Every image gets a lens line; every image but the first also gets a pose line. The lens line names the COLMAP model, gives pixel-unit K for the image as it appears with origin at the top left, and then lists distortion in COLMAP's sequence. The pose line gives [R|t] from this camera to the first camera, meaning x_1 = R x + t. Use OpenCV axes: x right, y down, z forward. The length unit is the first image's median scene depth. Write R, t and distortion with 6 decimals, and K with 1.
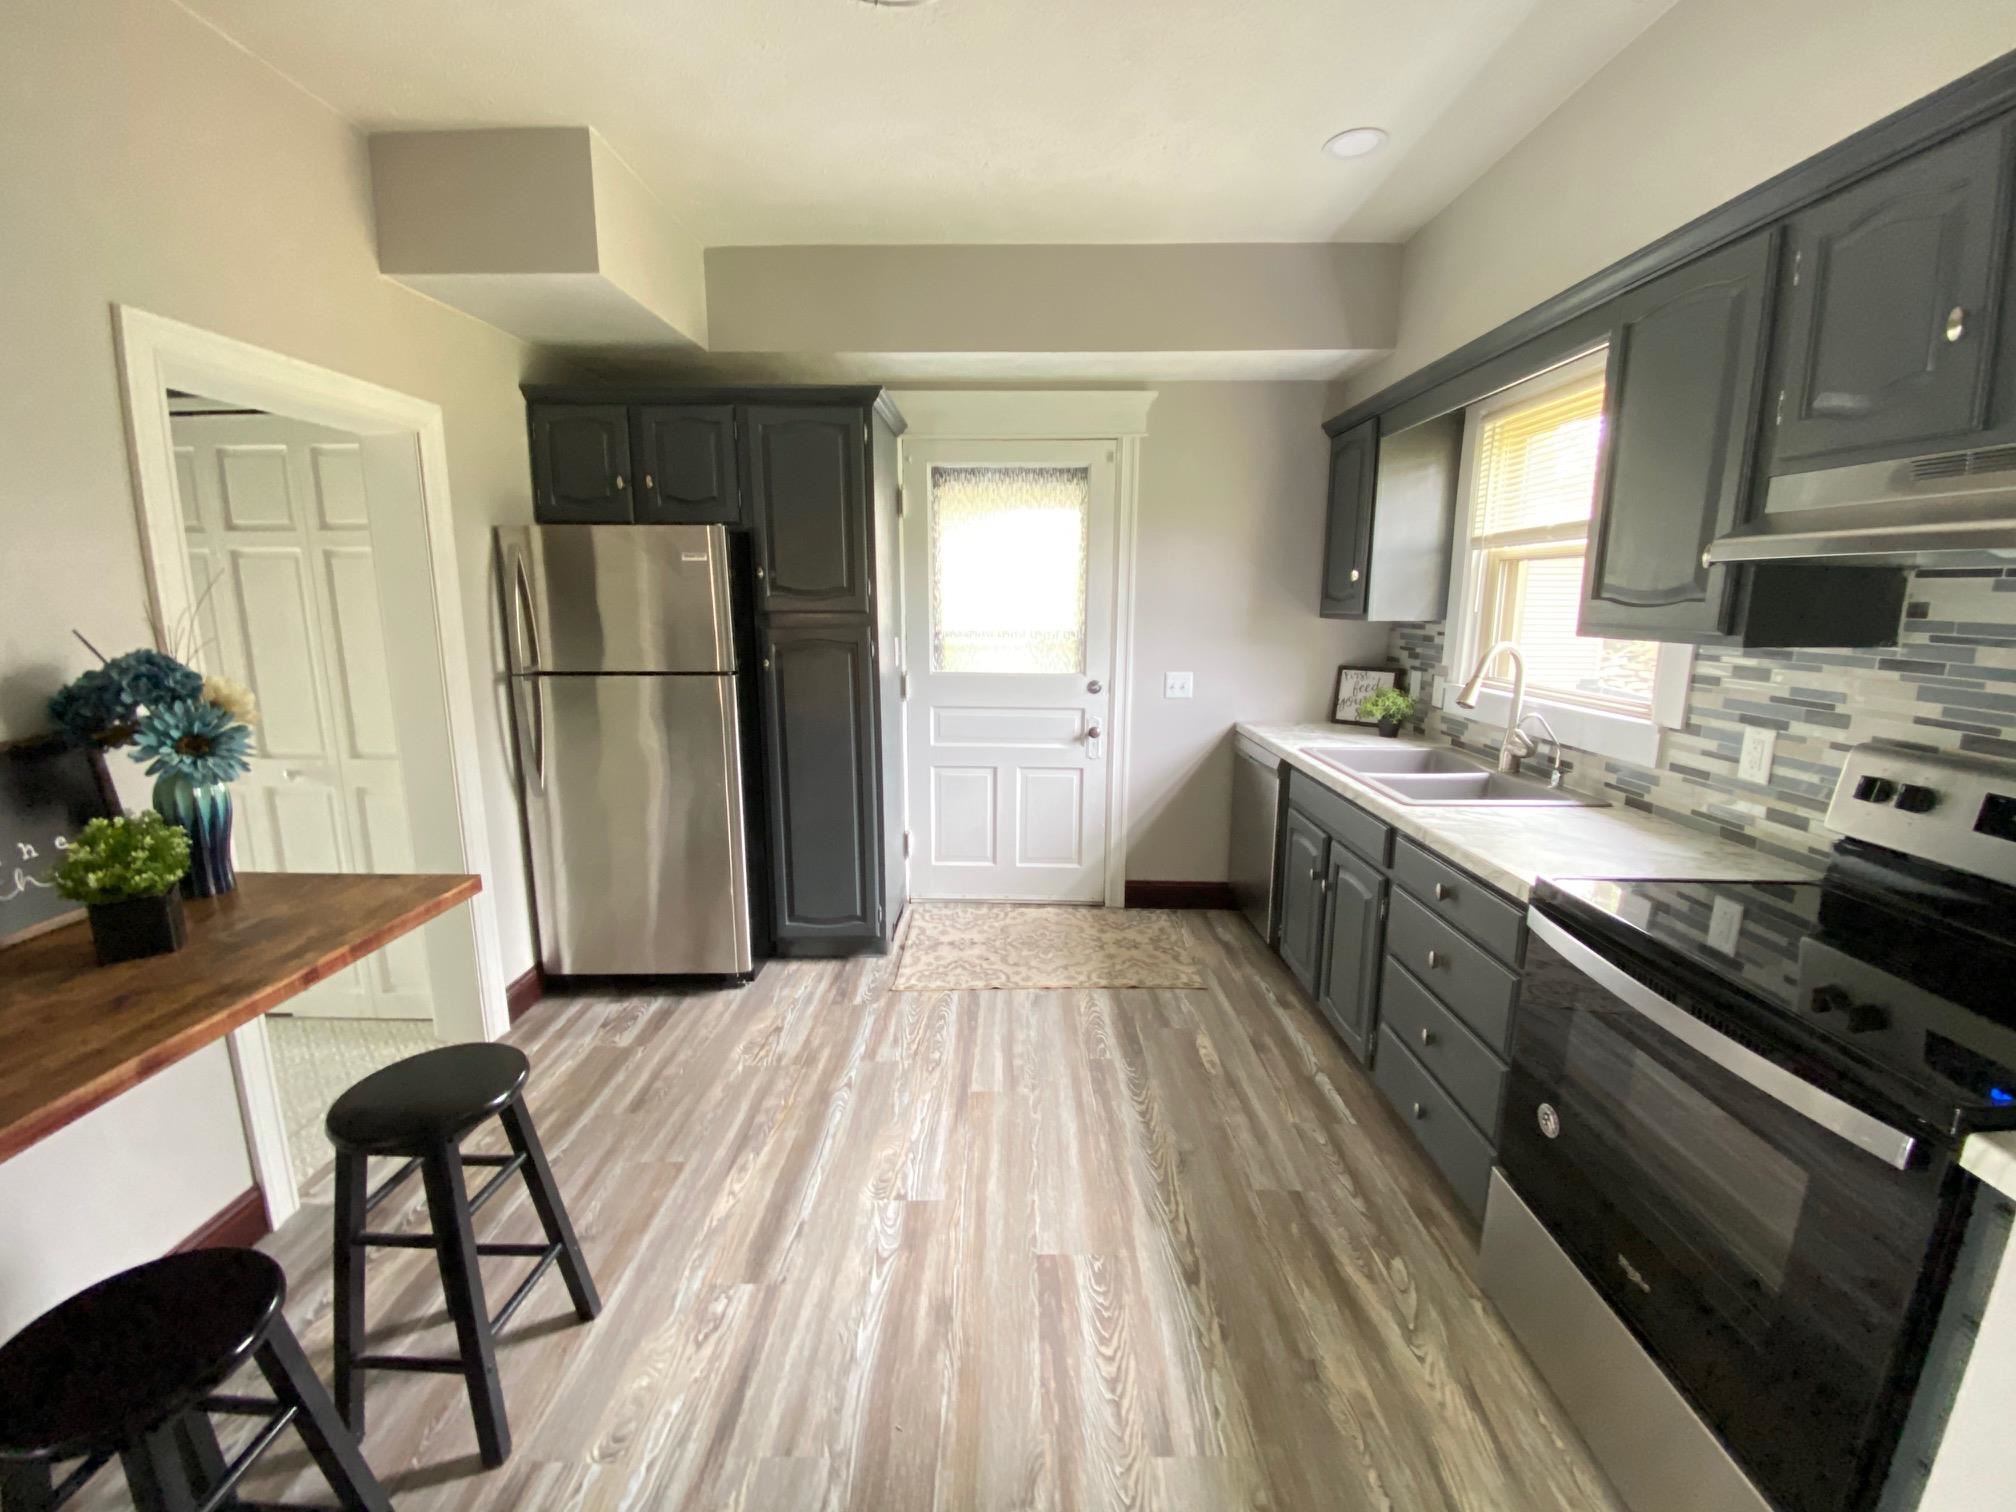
lens RADIAL K [[834.4, 0, 1002.3], [0, 834.4, 745.9], [0, 0, 1]] dist [0.000066, -0.011847]
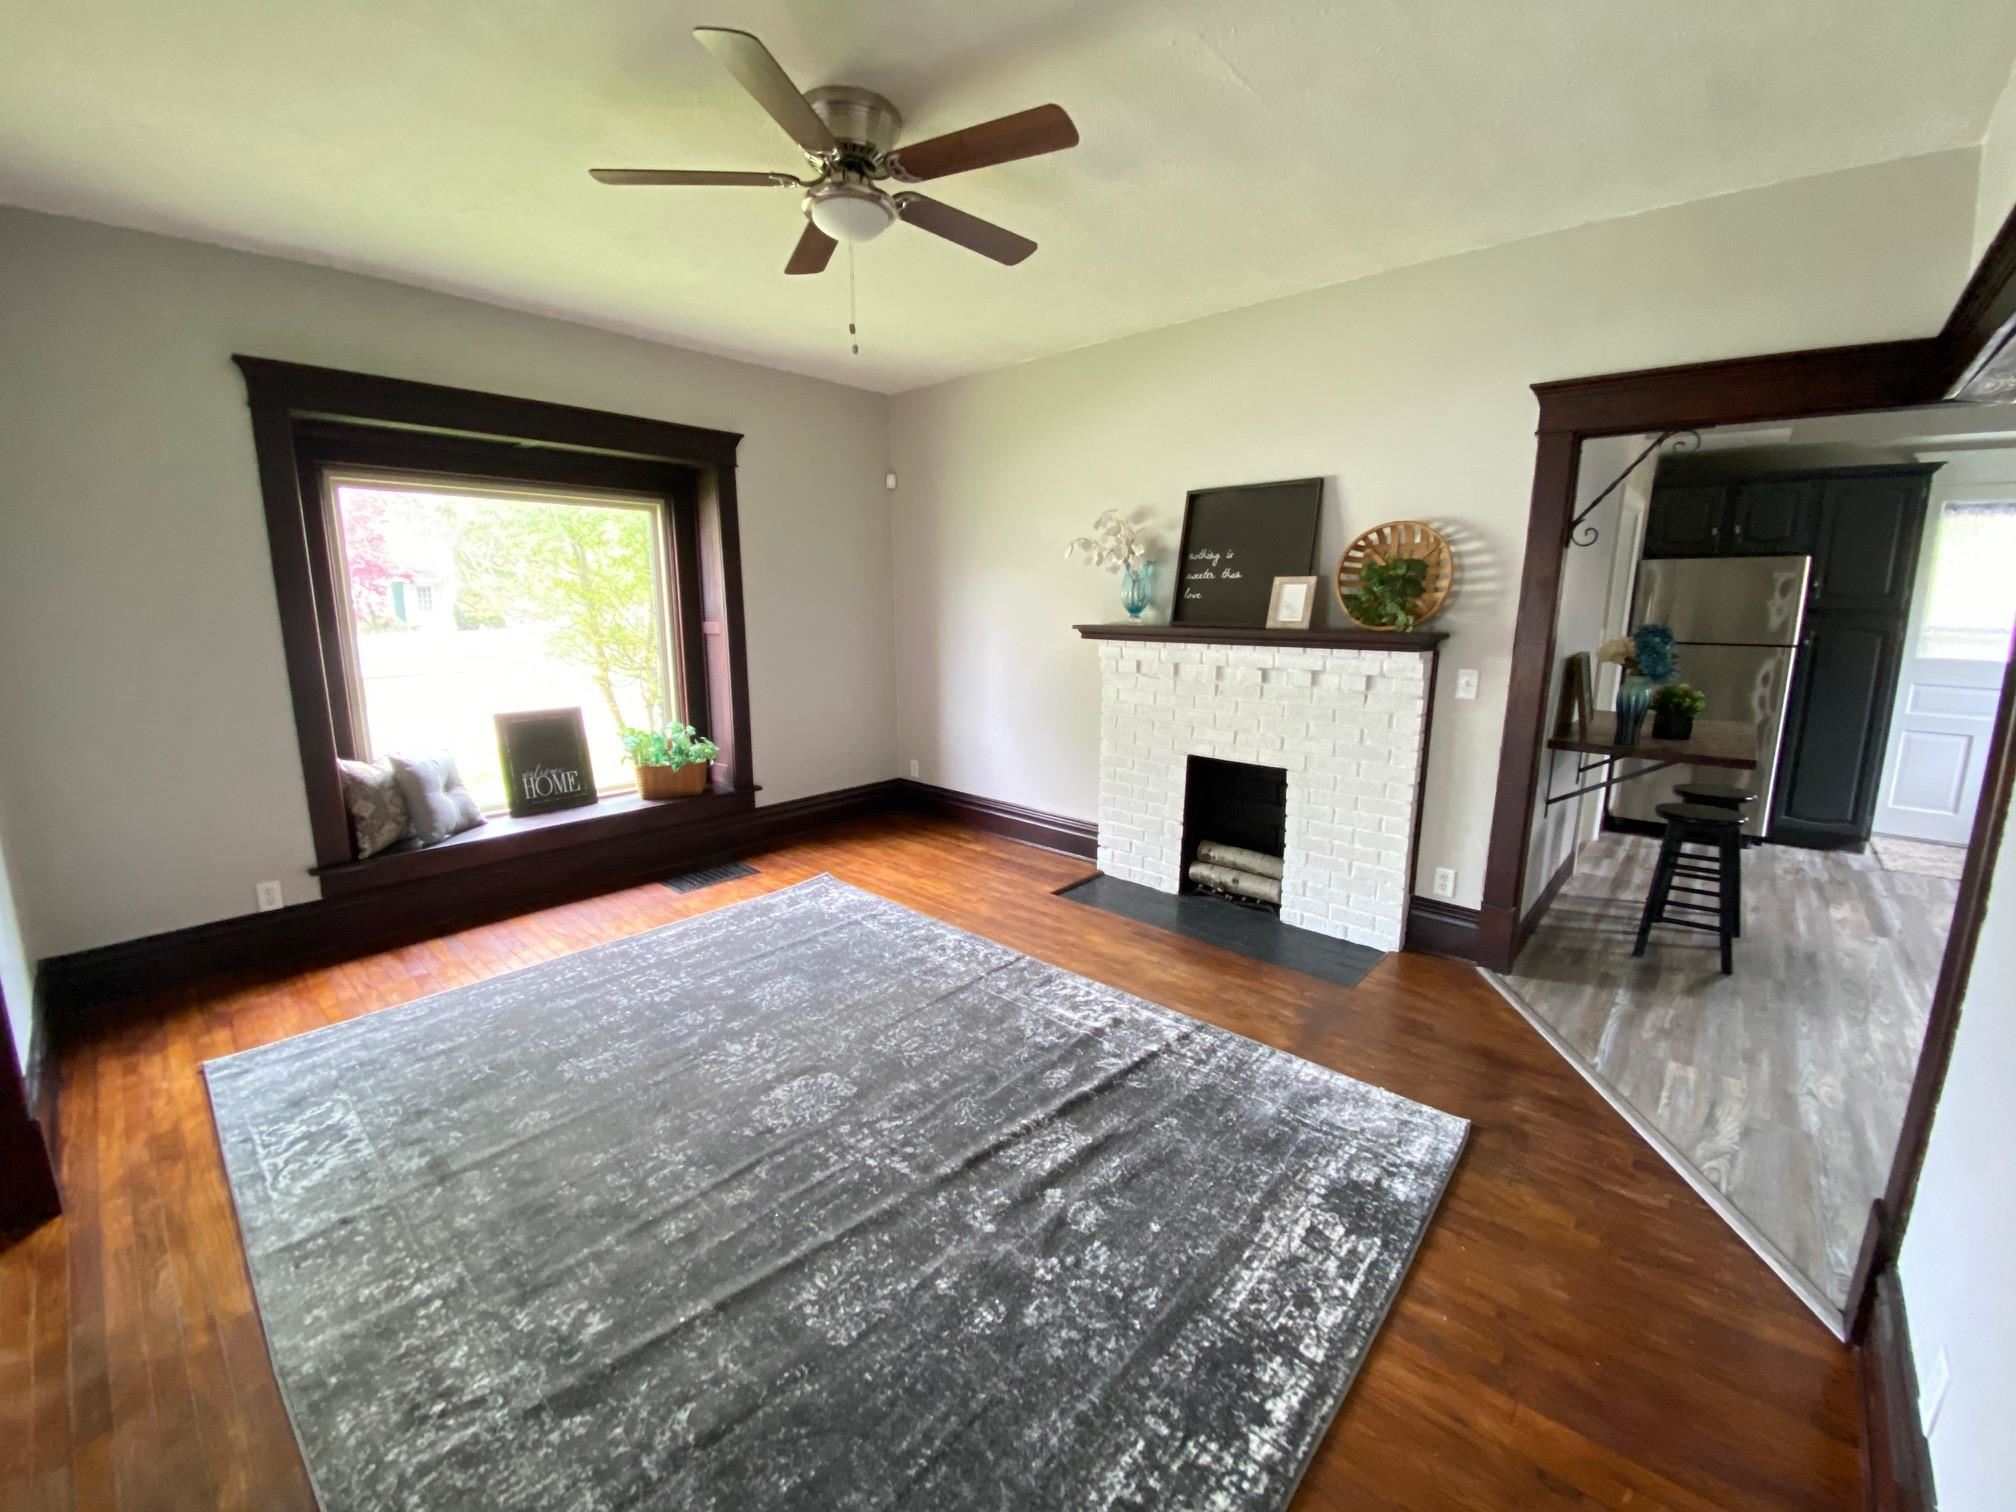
lens RADIAL K [[817.1, 0, 1008.5], [0, 817.1, 748.0], [0, 0, 1]] dist [0.017335, -0.020491]
pose [[0.748448, 0.116325, -0.652912, -0.575364], [-0.118004, 0.992146, 0.041494, 0.309950], [0.652611, 0.045991, 0.756296, -1.654736]]
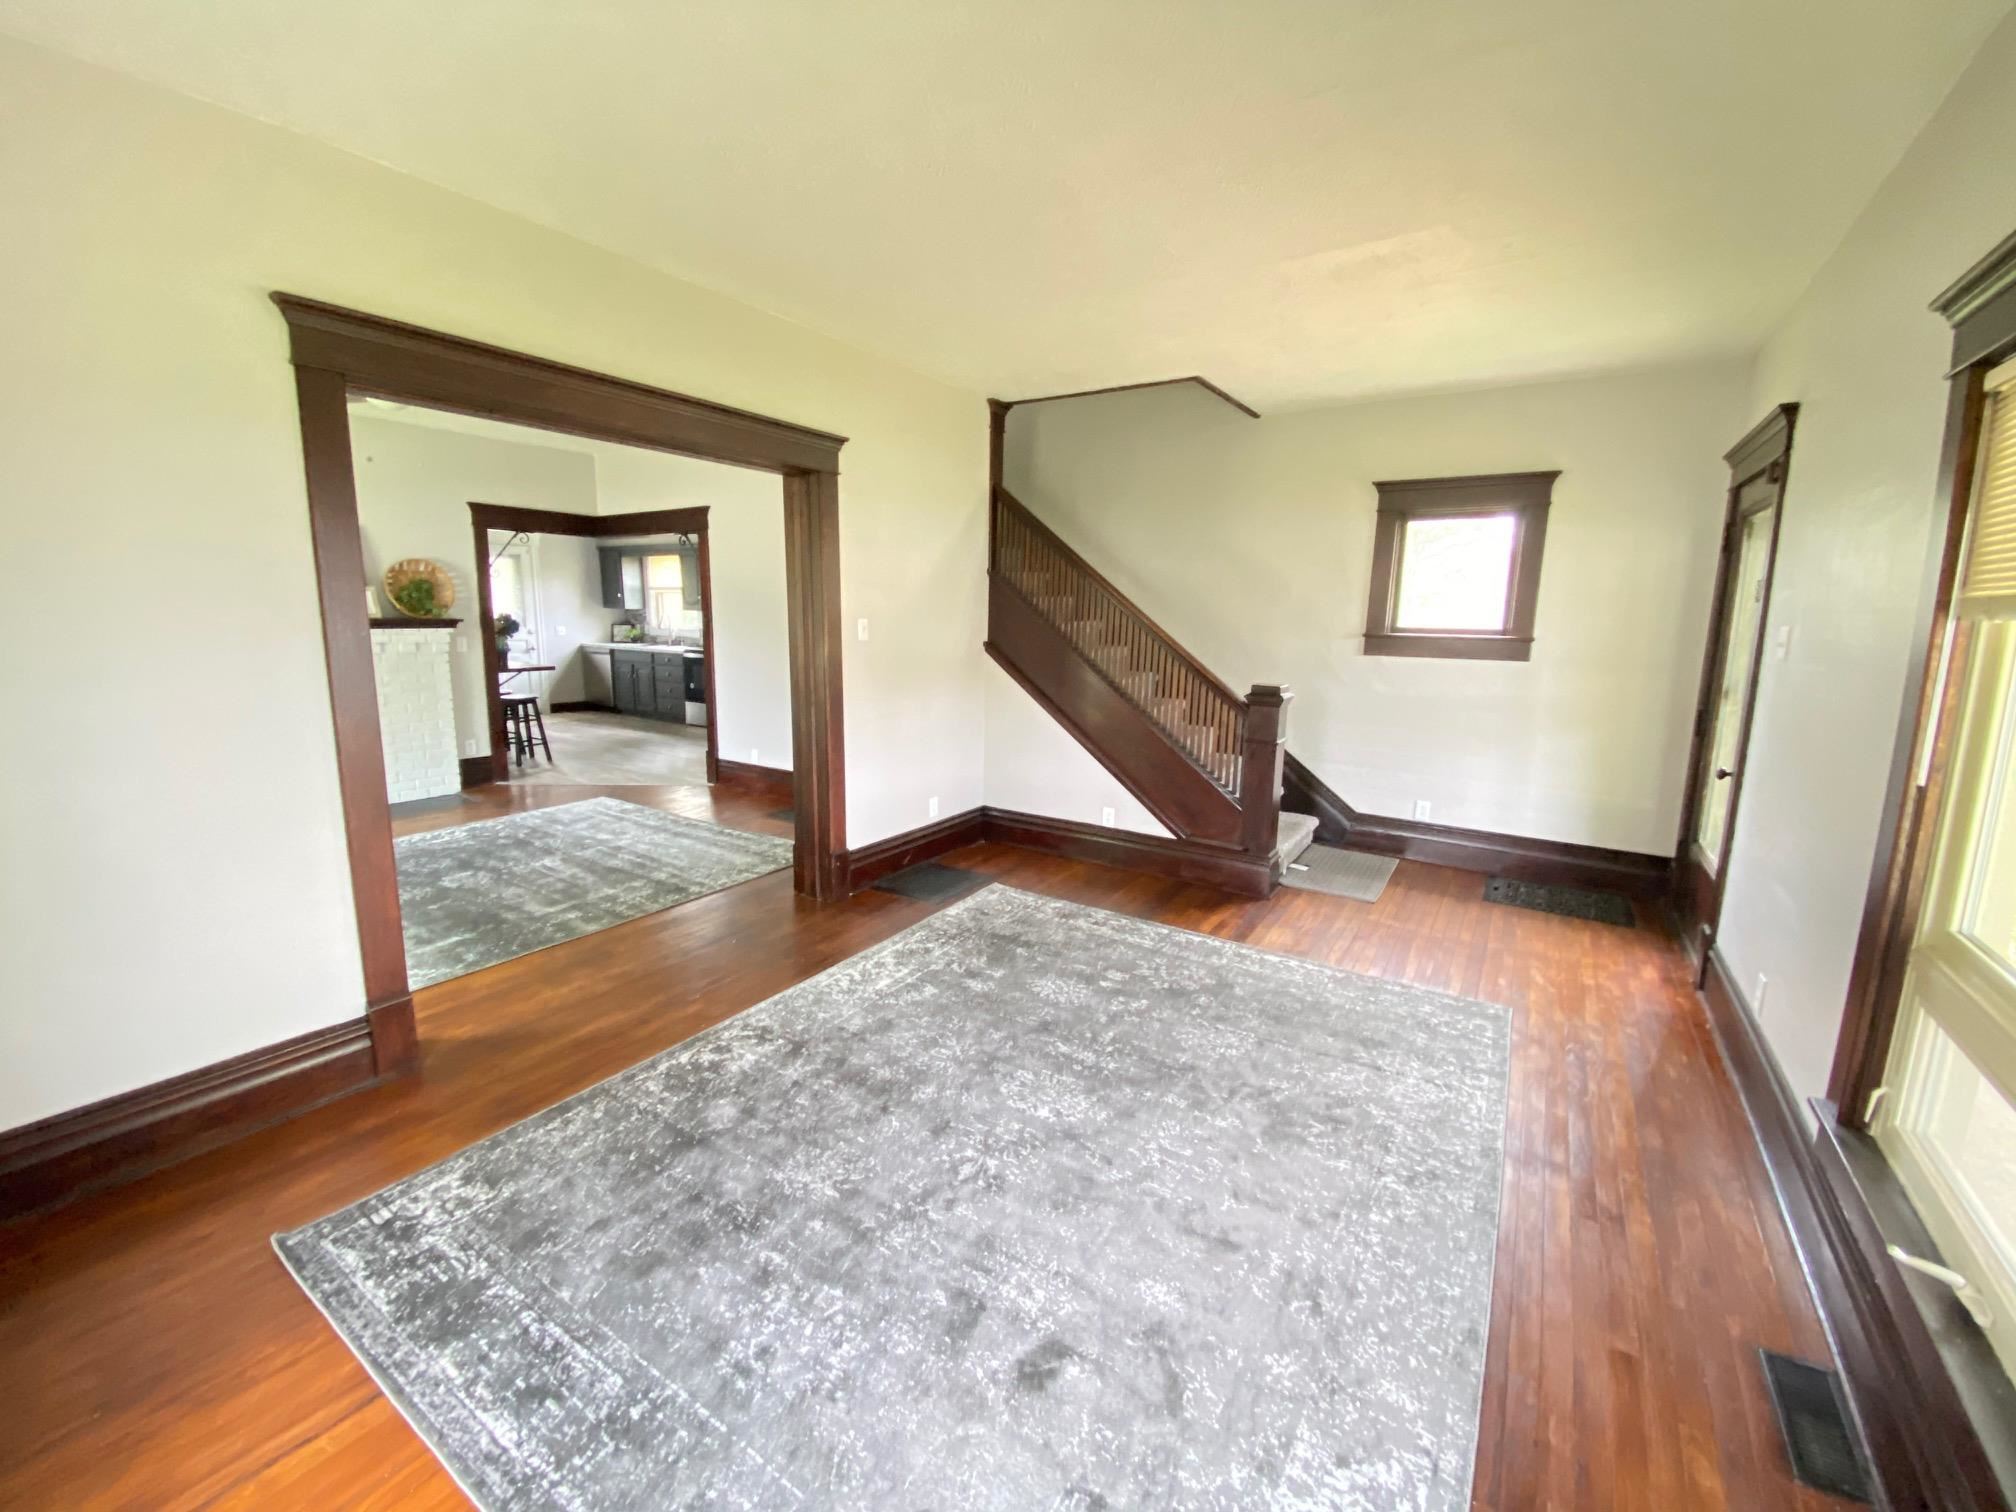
lens RADIAL K [[817.1, 0, 1008.5], [0, 817.1, 748.0], [0, 0, 1]] dist [0.017335, -0.020491]
pose [[0.539128, -0.134588, 0.831401, -2.468098], [0.131956, 0.988456, 0.074445, 0.581129], [-0.831823, 0.069572, 0.550664, -3.300938]]
